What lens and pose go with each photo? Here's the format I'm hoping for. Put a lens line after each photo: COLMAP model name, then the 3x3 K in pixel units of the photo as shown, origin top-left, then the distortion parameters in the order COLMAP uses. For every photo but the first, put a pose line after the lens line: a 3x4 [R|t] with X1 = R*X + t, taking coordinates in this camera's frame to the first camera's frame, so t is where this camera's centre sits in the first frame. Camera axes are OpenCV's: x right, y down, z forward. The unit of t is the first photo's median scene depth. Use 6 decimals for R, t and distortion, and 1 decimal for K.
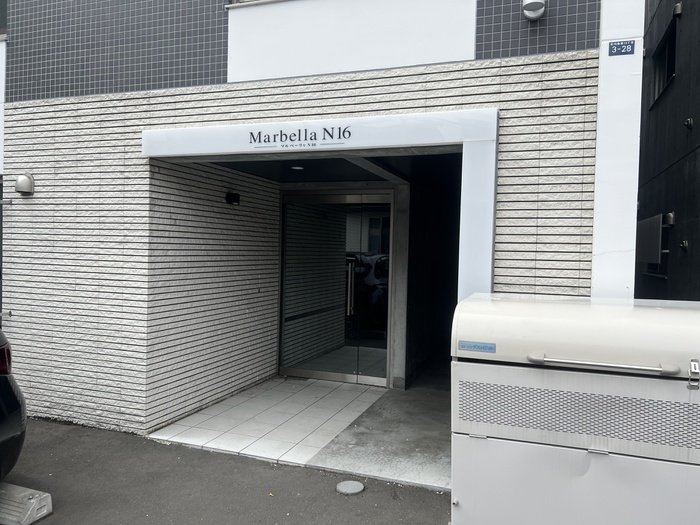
lens RADIAL K [[530.8, 0, 351.3], [0, 530.8, 262.3], [0, 0, 1]] dist [0.036065, -0.007558]
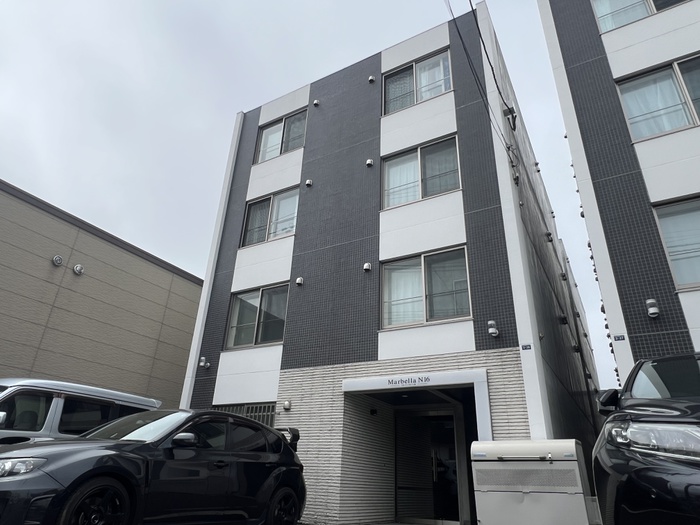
lens RADIAL K [[454.0, 0, 350.9], [0, 454.0, 261.7], [0, 0, 1]] dist [-0.010744, -0.001631]
pose [[0.985614, -0.062904, -0.156867, 0.003162], [-0.017903, 0.884077, -0.466999, 0.265121], [0.168059, 0.463089, 0.870233, -1.152266]]
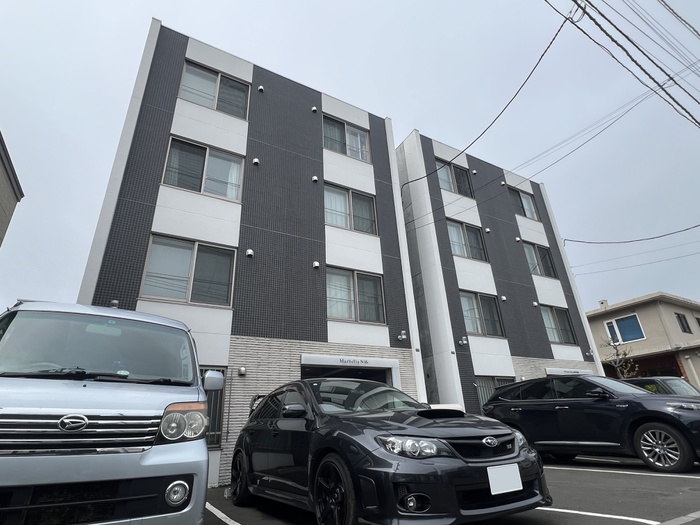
lens RADIAL K [[364.7, 0, 340.4], [0, 364.7, 282.0], [0, 0, 1]] dist [-0.002711, 0.000799]
pose [[0.657024, 0.238923, 0.715008, -1.939221], [0.092189, 0.915867, -0.390755, 0.197520], [-0.748212, 0.322651, 0.579720, -0.443161]]
